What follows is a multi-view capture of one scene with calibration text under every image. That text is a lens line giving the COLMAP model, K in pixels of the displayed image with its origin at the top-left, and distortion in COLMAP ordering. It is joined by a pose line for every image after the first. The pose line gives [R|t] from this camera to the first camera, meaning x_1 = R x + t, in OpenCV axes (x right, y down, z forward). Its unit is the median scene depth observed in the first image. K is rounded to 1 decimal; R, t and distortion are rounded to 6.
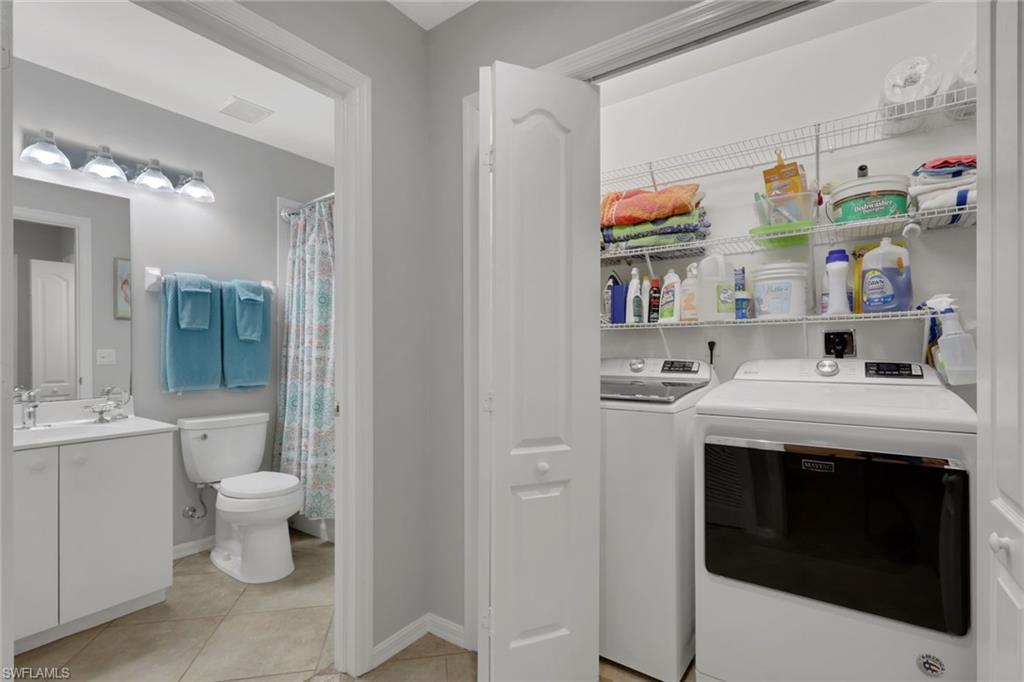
lens RADIAL K [[482.2, 0, 510.4], [0, 482.2, 345.6], [0, 0, 1]] dist [-0.001401, 0.002587]
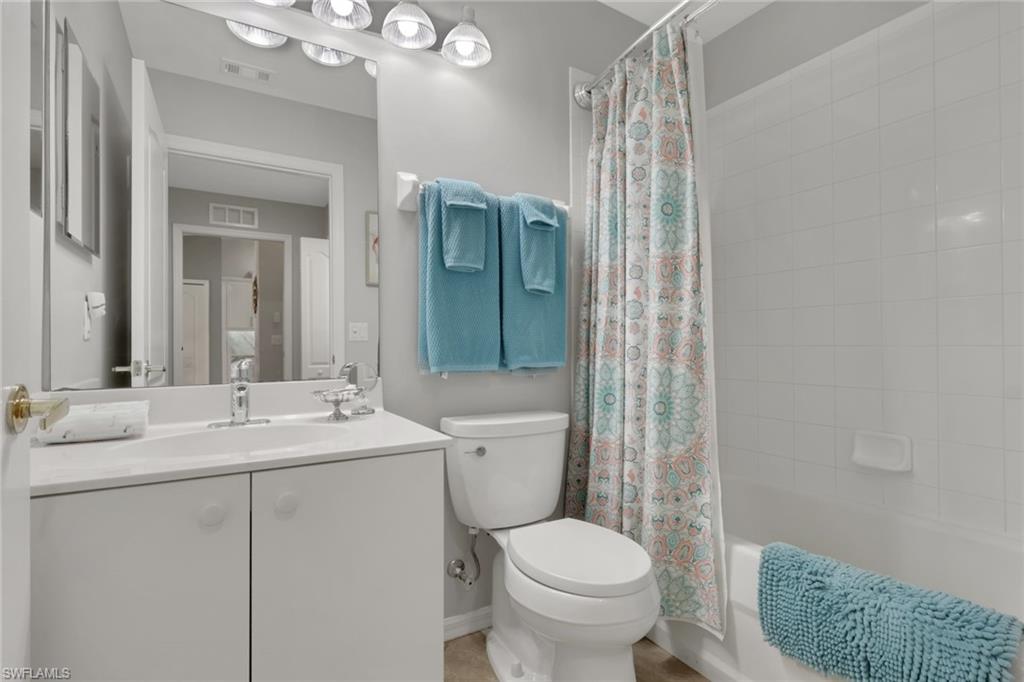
lens RADIAL K [[482.2, 0, 511.1], [0, 482.2, 341.4], [0, 0, 1]] dist [-0.001401, 0.002587]
pose [[0.915210, -0.003064, -0.402965, -0.335130], [0.002831, 0.999995, -0.001172, 0.052346], [0.402967, -0.000068, 0.915214, 0.440732]]
